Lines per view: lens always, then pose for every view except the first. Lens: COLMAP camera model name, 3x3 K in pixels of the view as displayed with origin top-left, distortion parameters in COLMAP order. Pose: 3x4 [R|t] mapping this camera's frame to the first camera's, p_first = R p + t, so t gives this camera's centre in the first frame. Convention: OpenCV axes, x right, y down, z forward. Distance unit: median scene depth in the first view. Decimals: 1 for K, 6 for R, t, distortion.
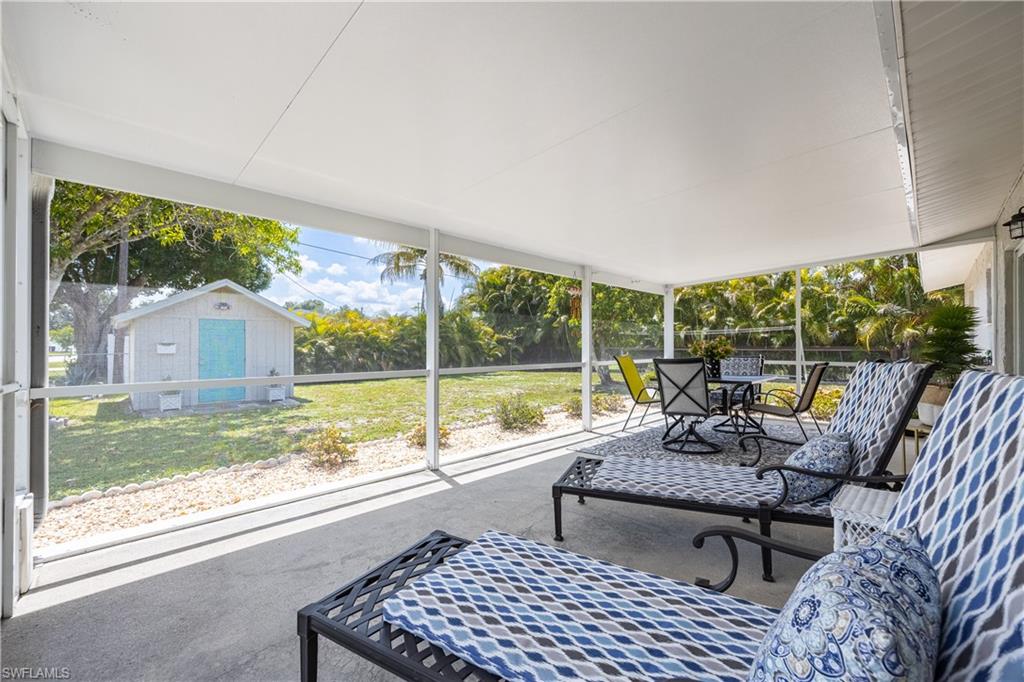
lens RADIAL K [[421.8, 0, 514.2], [0, 421.8, 341.8], [0, 0, 1]] dist [0.013922, 0.000133]
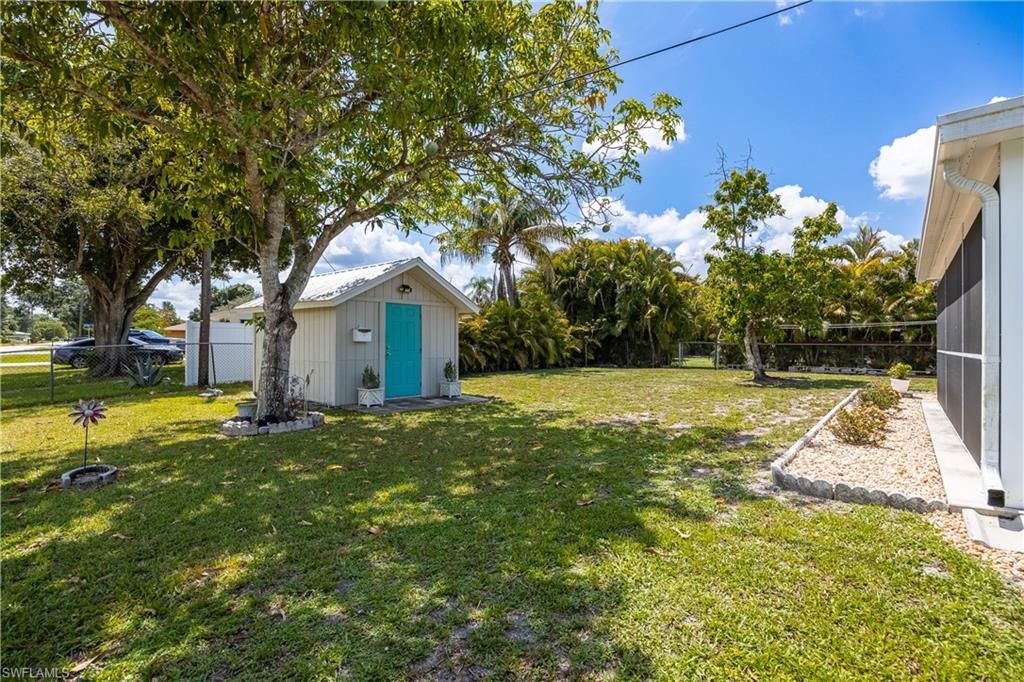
lens RADIAL K [[487.8, 0, 515.6], [0, 487.8, 345.0], [0, 0, 1]] dist [-0.009050, -0.000032]
pose [[0.993821, 0.007271, 0.110757, -0.403326], [-0.009030, 0.999841, 0.015388, 0.010754], [-0.110628, -0.016293, 0.993728, -0.021547]]
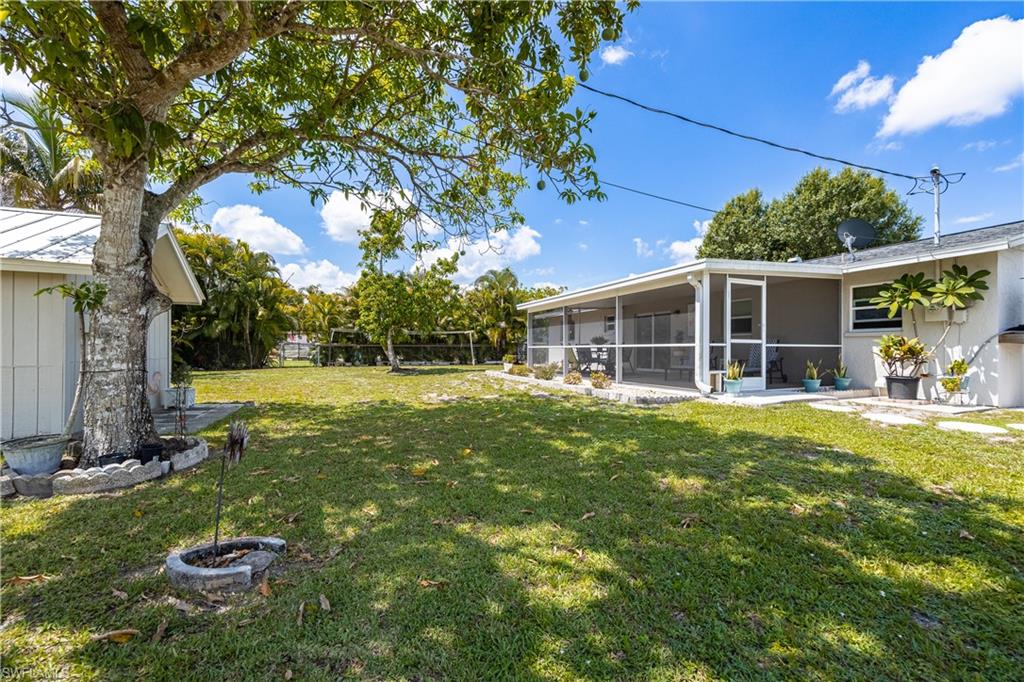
lens RADIAL K [[421.8, 0, 517.8], [0, 421.8, 346.4], [0, 0, 1]] dist [0.013922, 0.000133]
pose [[0.382875, 0.010358, 0.923742, -0.719372], [-0.014418, 0.999882, -0.005236, 0.025469], [-0.923687, -0.011314, 0.382980, 0.156440]]
